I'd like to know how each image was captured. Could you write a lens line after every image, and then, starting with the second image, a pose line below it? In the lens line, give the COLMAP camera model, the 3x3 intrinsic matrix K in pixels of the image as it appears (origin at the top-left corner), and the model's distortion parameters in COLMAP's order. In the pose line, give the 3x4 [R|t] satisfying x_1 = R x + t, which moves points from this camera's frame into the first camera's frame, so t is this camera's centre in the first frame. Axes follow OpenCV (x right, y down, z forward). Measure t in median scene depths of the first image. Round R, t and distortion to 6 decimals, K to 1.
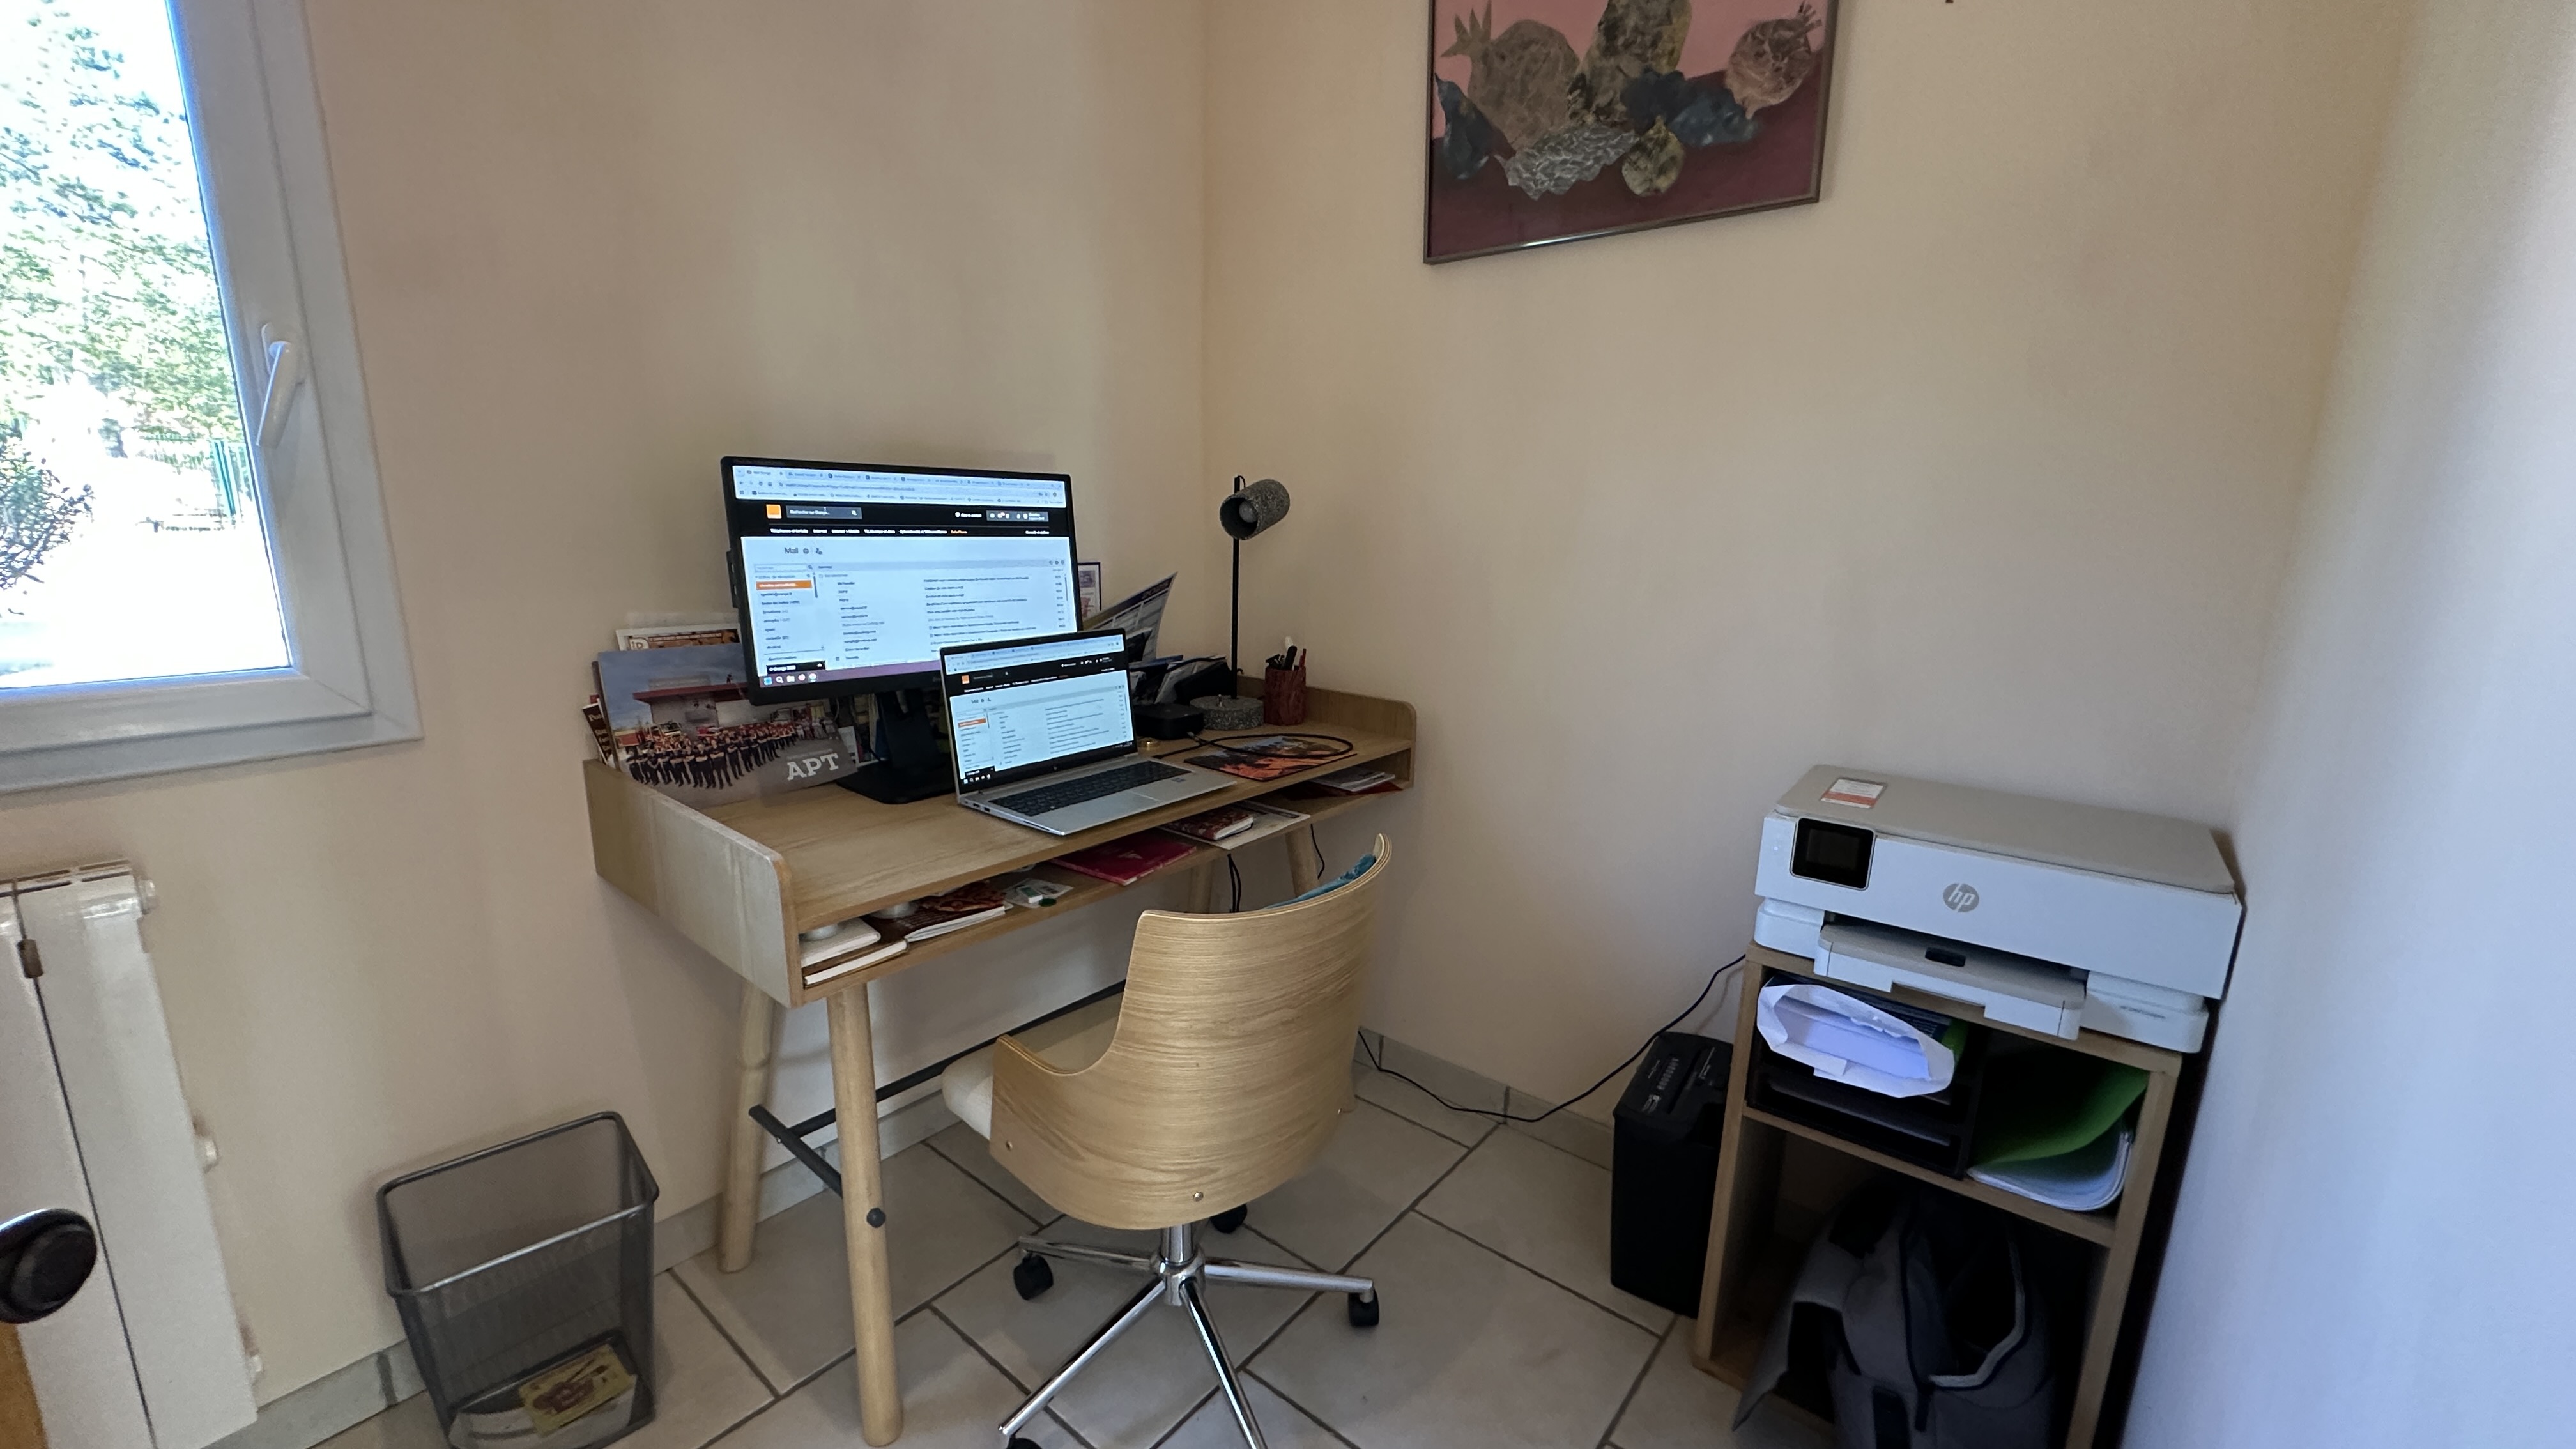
lens RADIAL K [[1029.3, 0, 1282.0], [0, 1029.3, 722.5], [0, 0, 1]] dist [-0.003269, 0.000456]
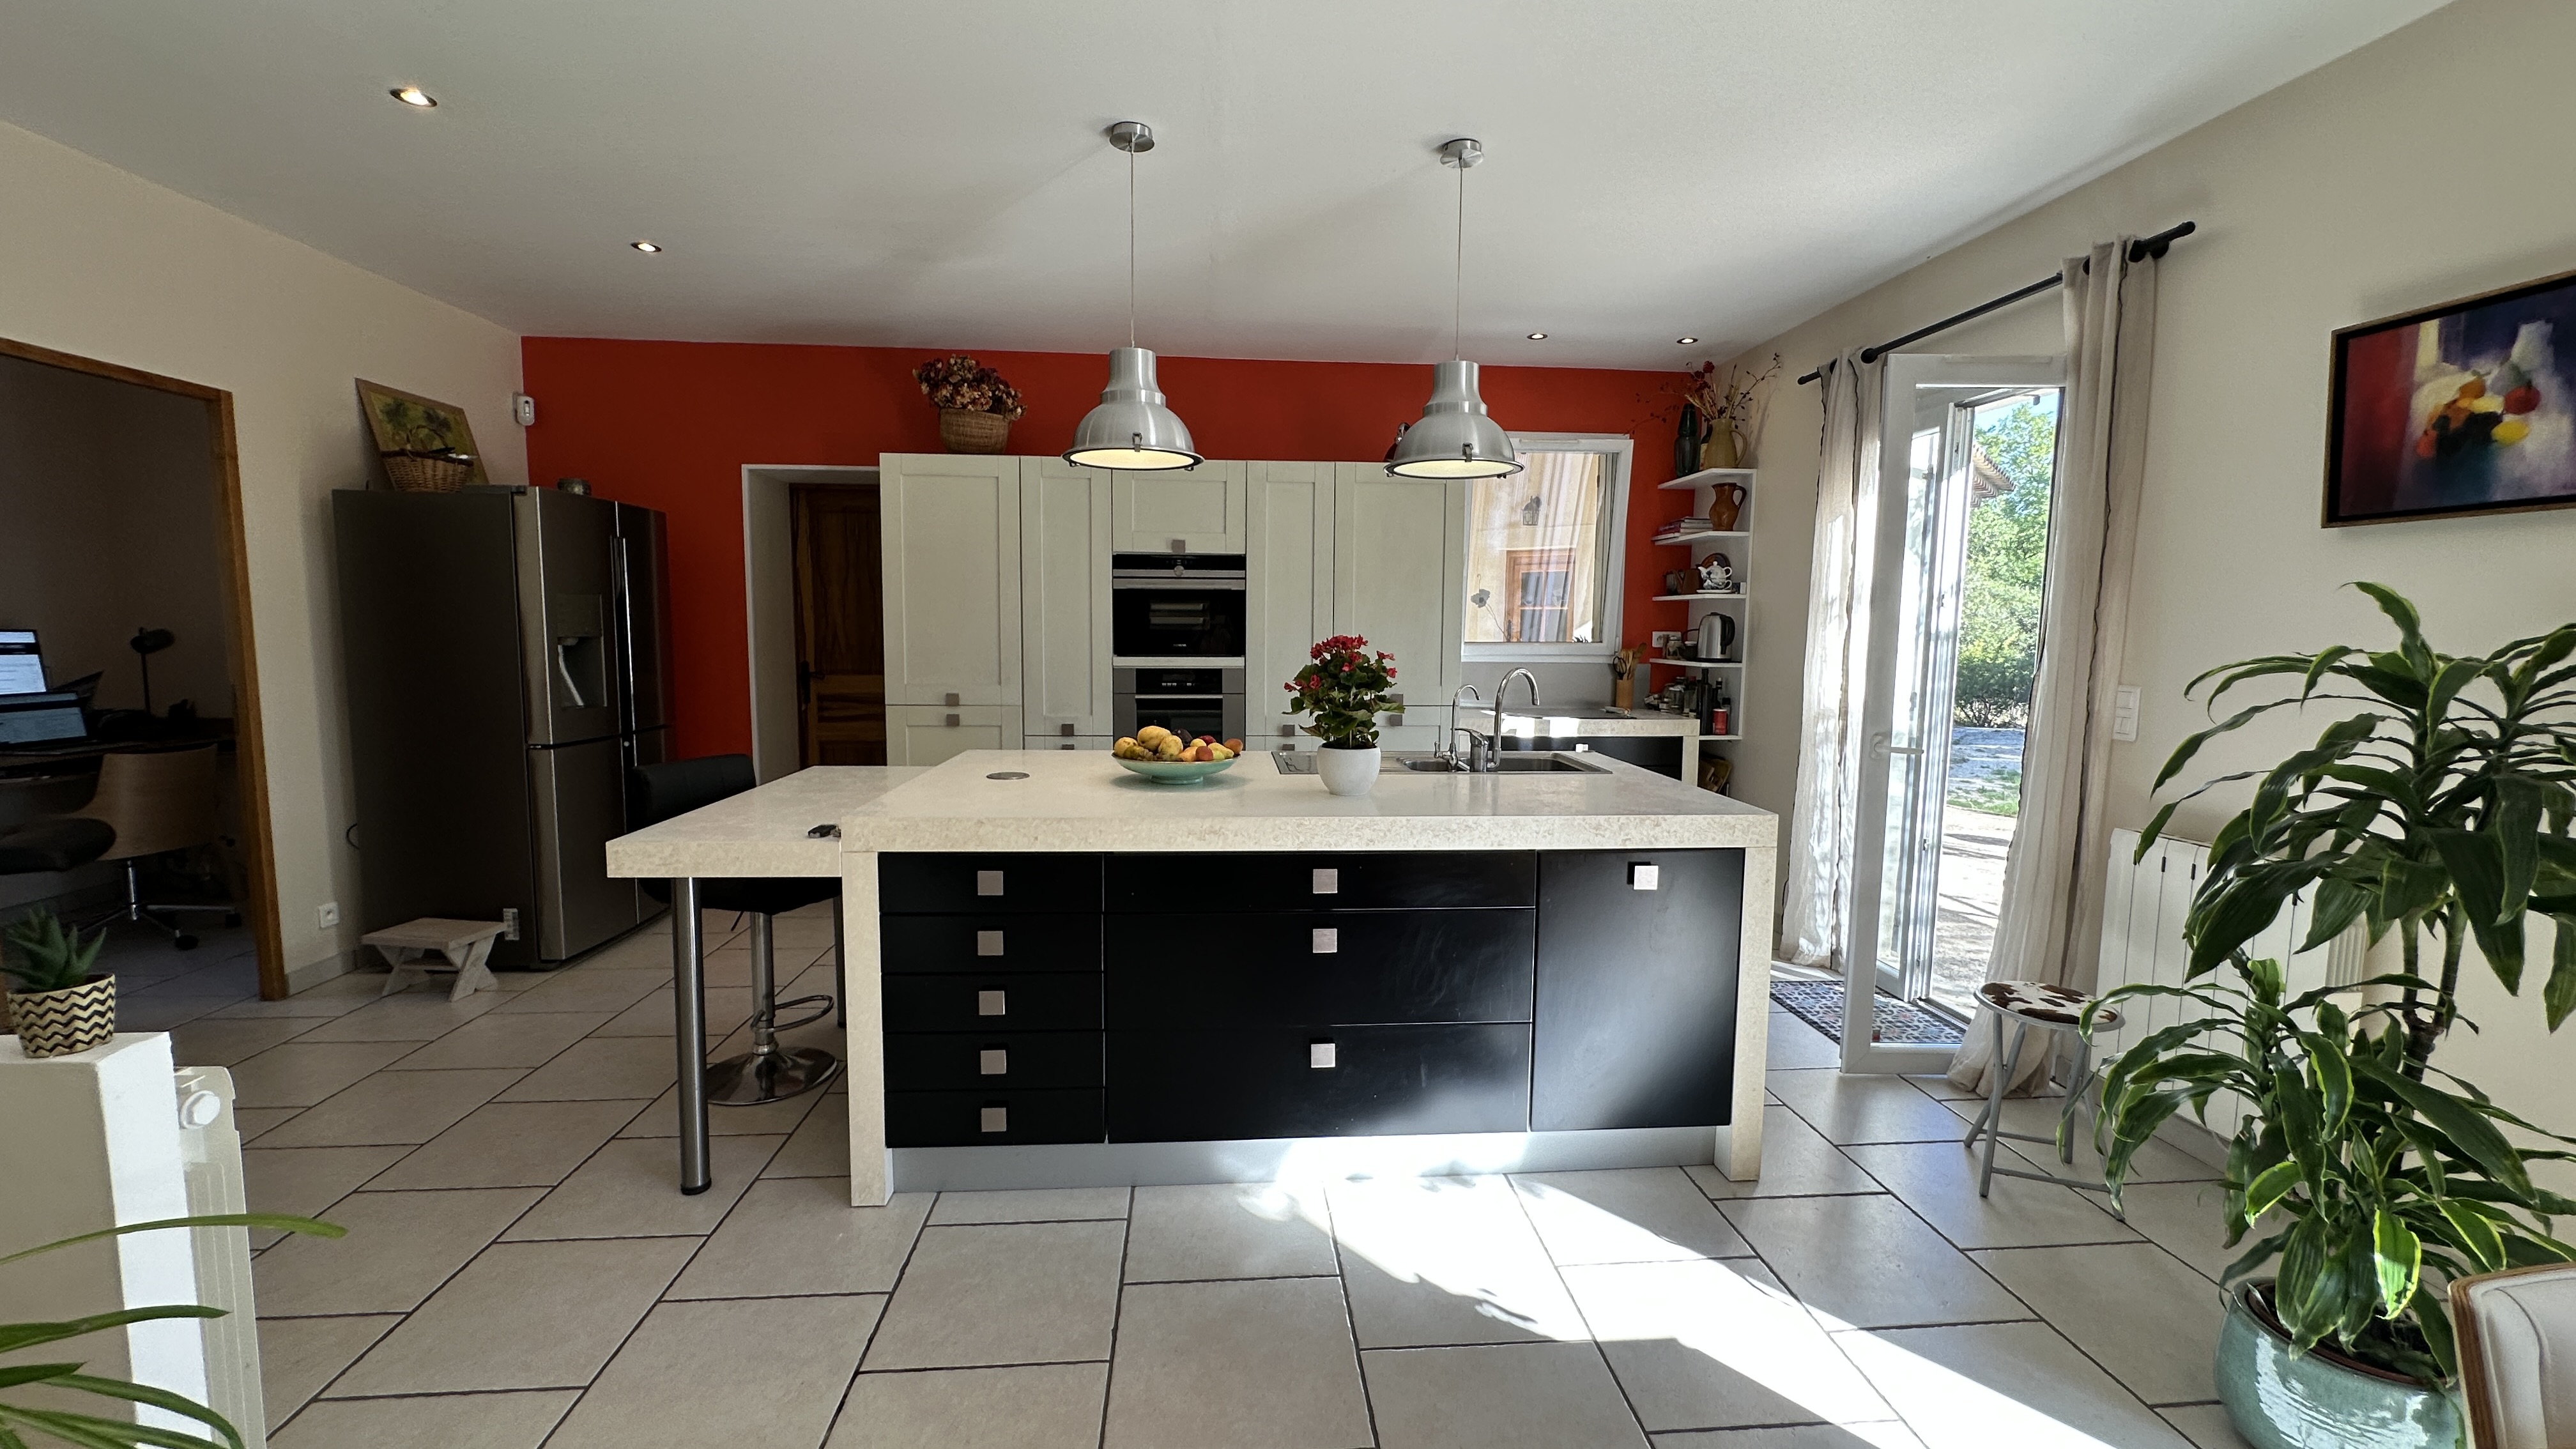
lens RADIAL K [[1029.3, 0, 1281.1], [0, 1029.3, 723.8], [0, 0, 1]] dist [-0.003269, 0.000456]
pose [[0.716951, -0.075965, 0.692972, 0.190652], [0.152580, 0.987043, -0.049659, 0.509713], [-0.680221, 0.141337, 0.719252, -2.517758]]
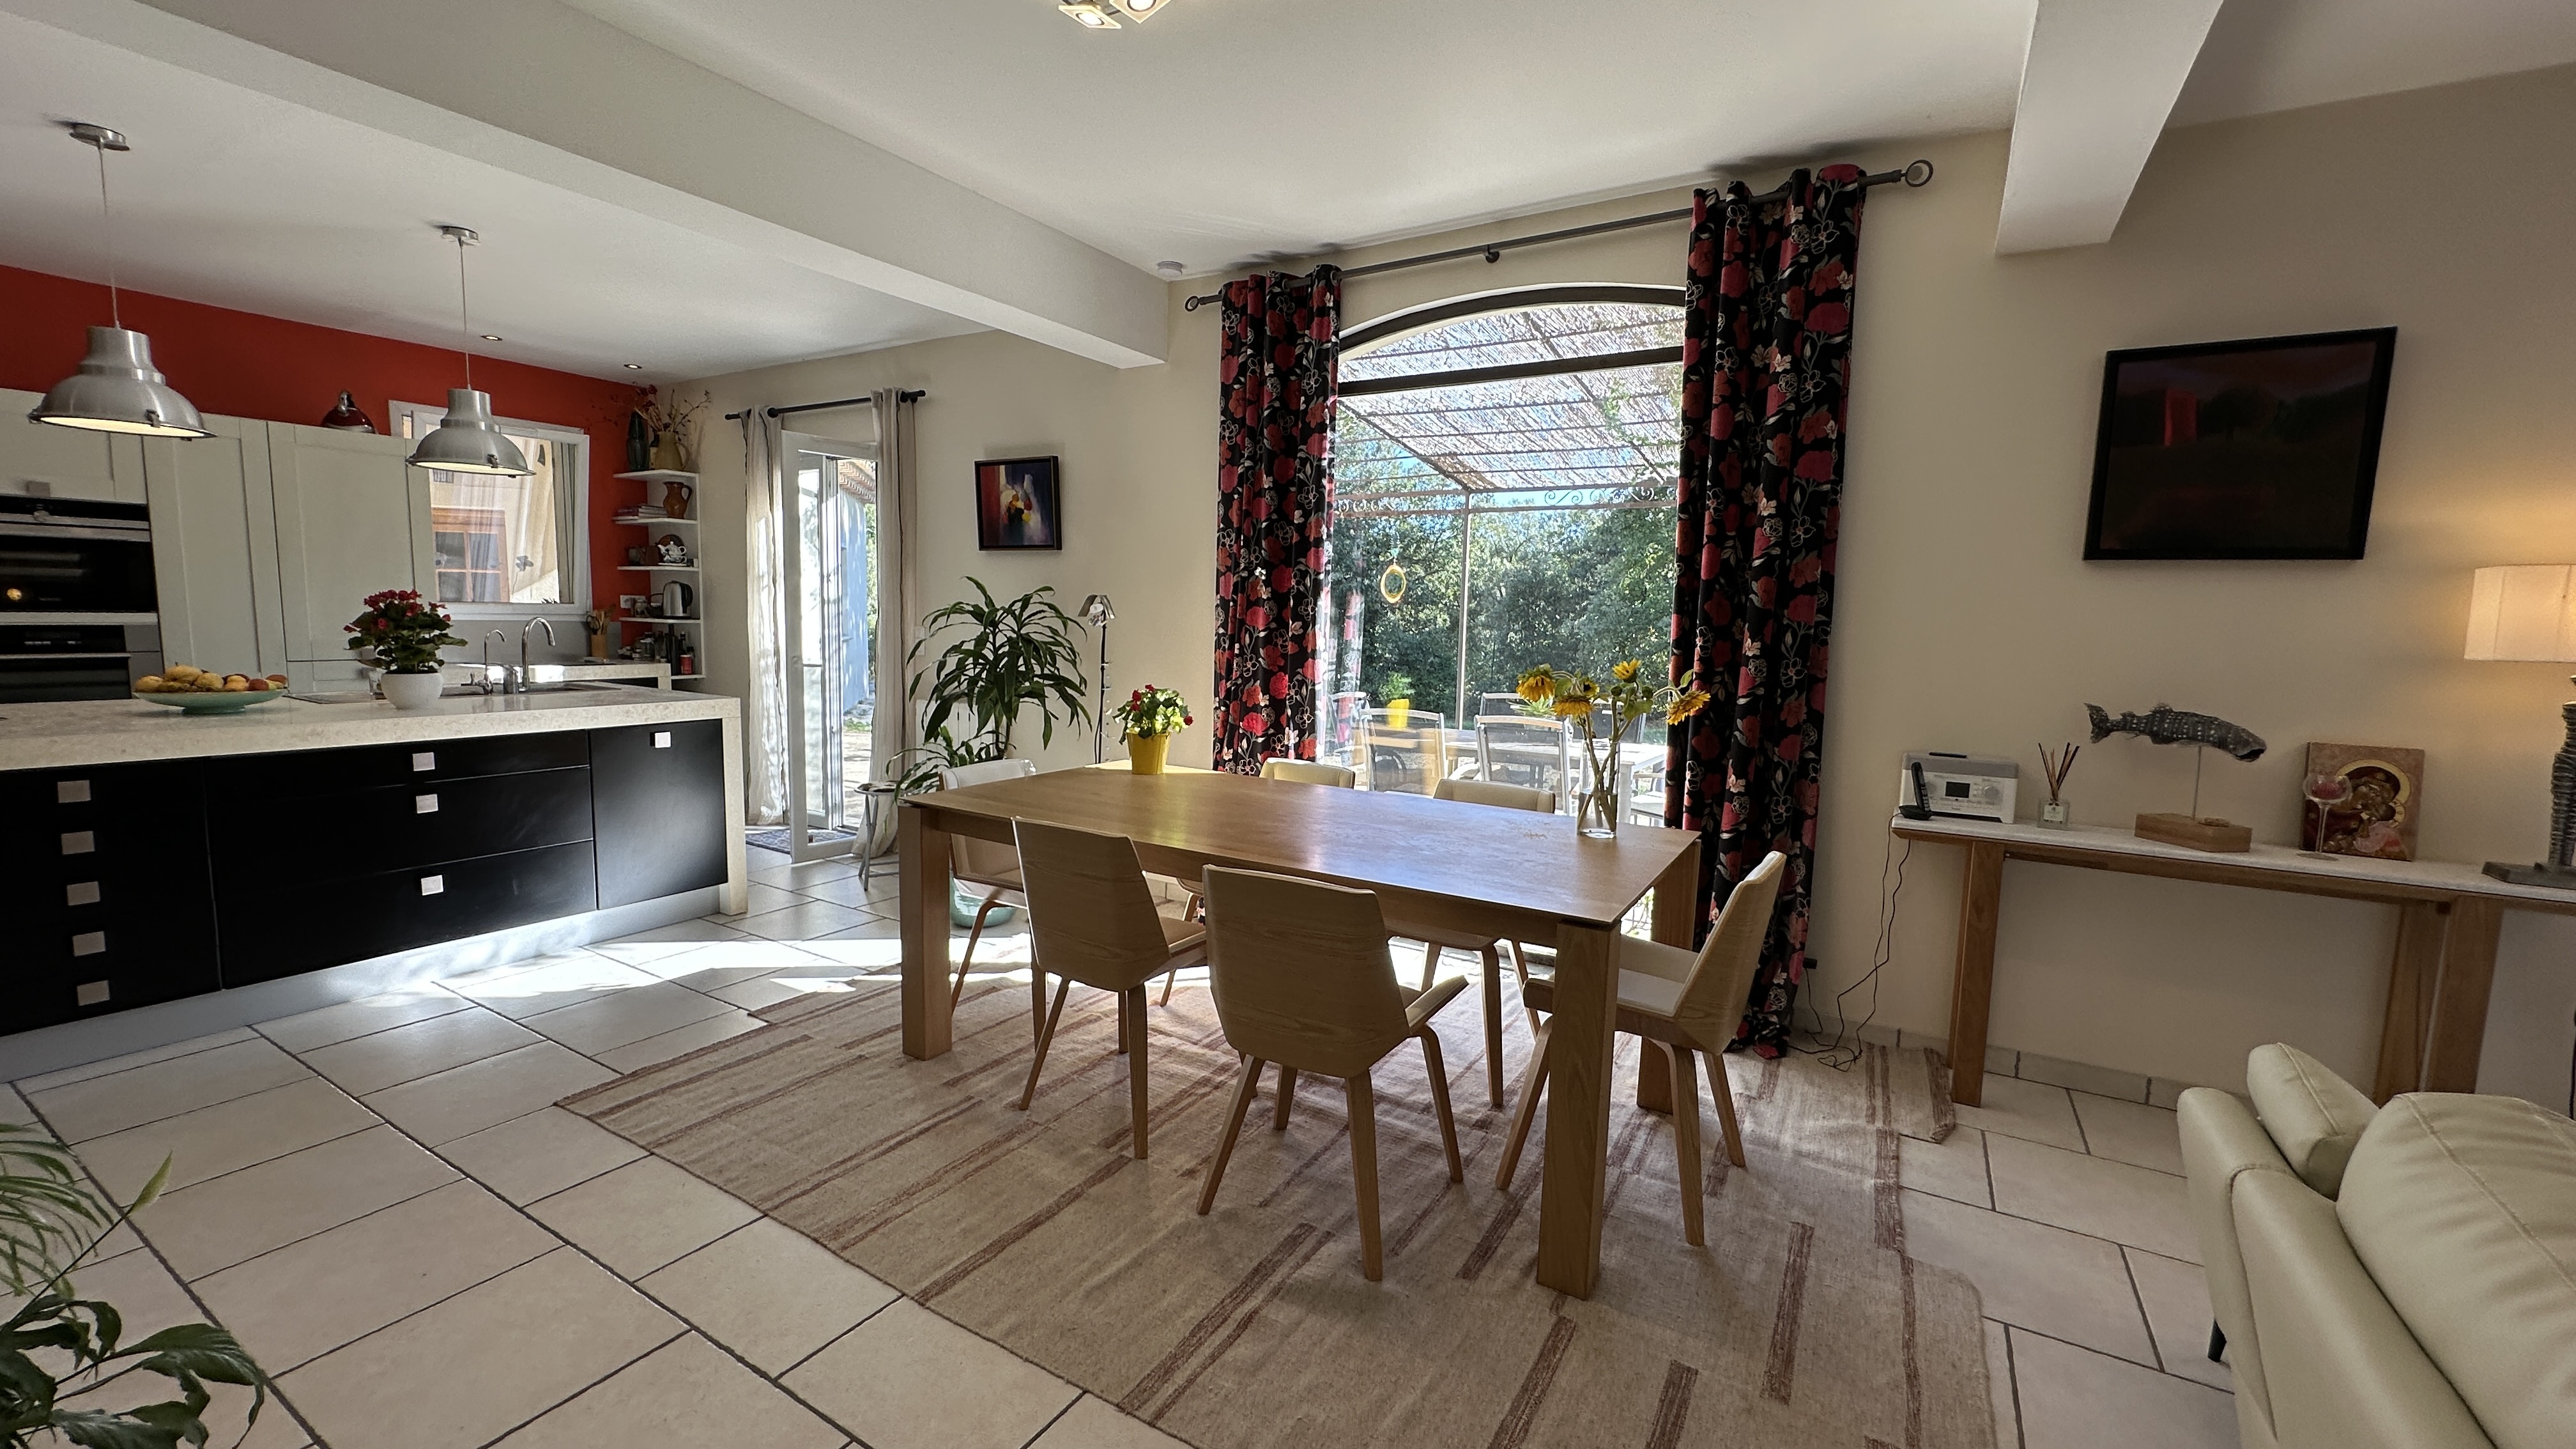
lens RADIAL K [[1029.3, 0, 1286.5], [0, 1029.3, 726.9], [0, 0, 1]] dist [-0.003269, 0.000456]
pose [[-0.149996, -0.127036, 0.980491, -0.888971], [0.187130, 0.970138, 0.154322, 0.591463], [-0.970816, 0.206627, -0.121745, -2.879405]]
